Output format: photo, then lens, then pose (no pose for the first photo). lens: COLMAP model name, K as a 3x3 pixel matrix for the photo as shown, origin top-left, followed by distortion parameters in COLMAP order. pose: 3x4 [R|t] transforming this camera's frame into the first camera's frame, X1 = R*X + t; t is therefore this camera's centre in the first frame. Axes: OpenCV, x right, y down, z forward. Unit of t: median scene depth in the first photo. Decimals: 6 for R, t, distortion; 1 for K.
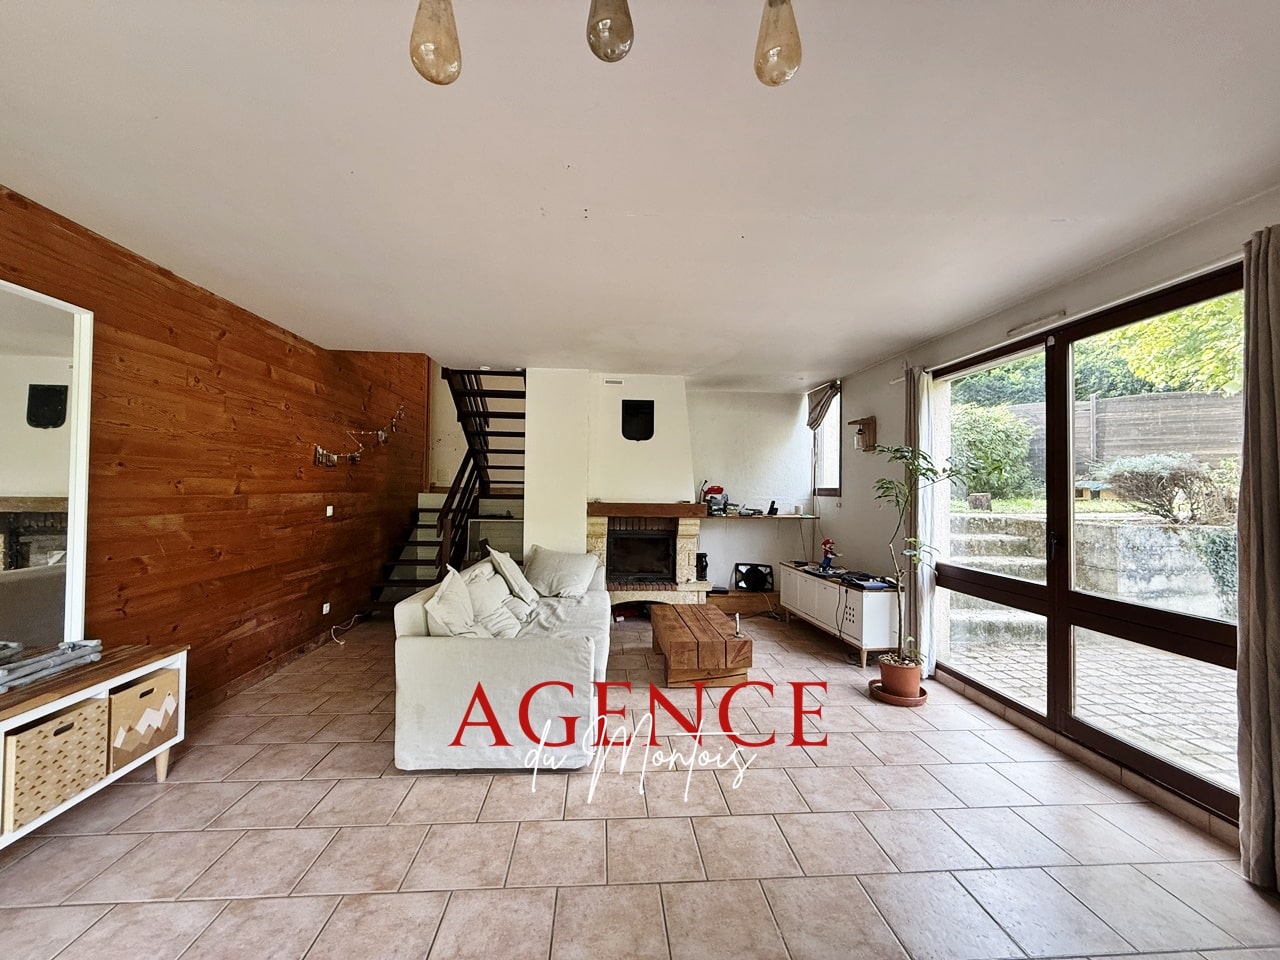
lens RADIAL K [[512.9, 0, 640.0], [0, 512.9, 480.0], [0, 0, 1]] dist [0.002603, -0.000183]
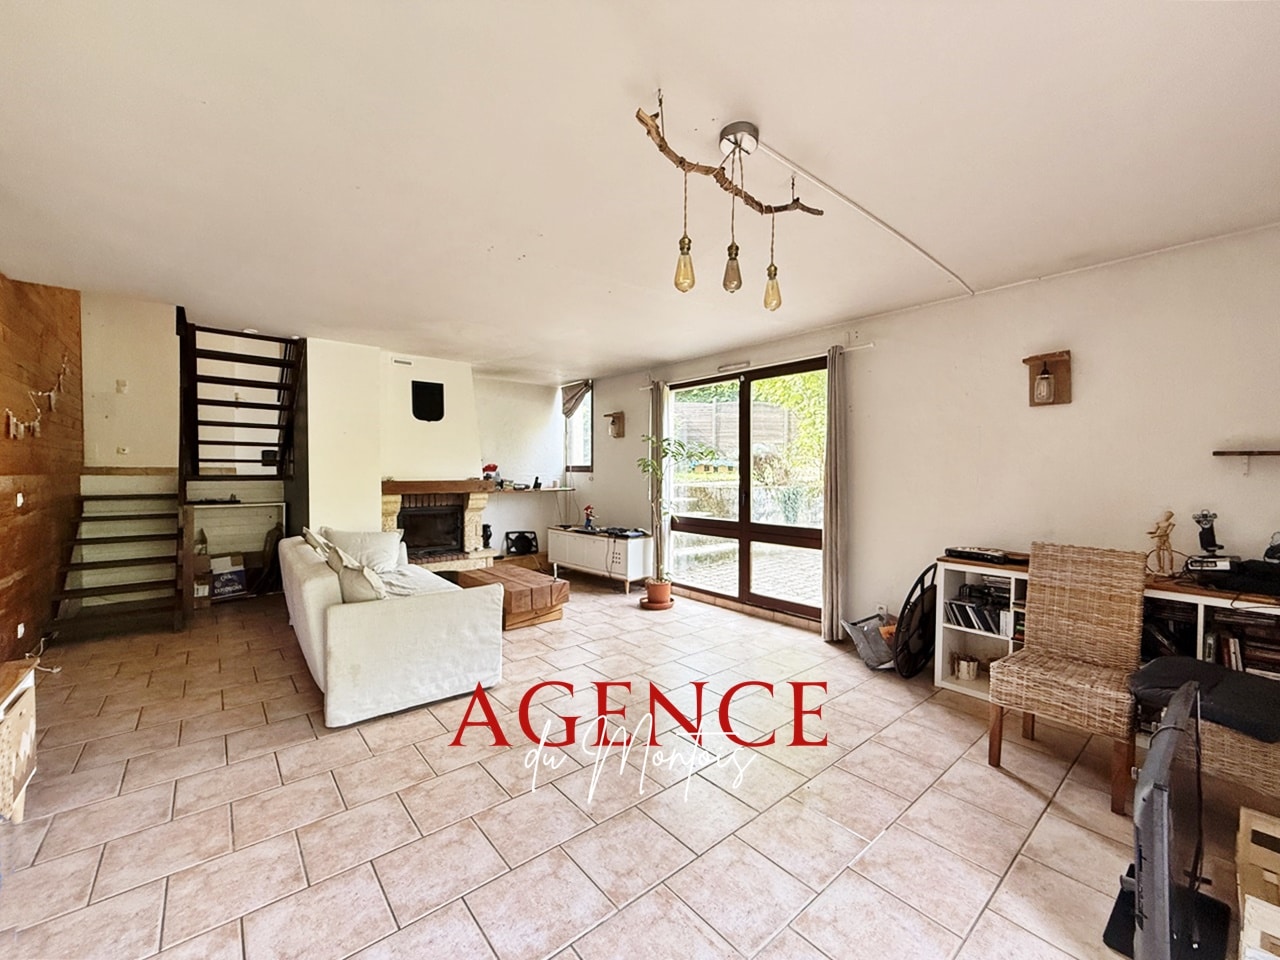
lens RADIAL K [[512.3, 0, 640.0], [0, 512.3, 480.0], [0, 0, 1]] dist [0.011888, -0.000071]
pose [[0.814414, -0.022068, 0.579865, -0.298132], [-0.002471, 0.999136, 0.041495, -0.001589], [-0.580279, -0.035227, 0.813655, -0.125065]]
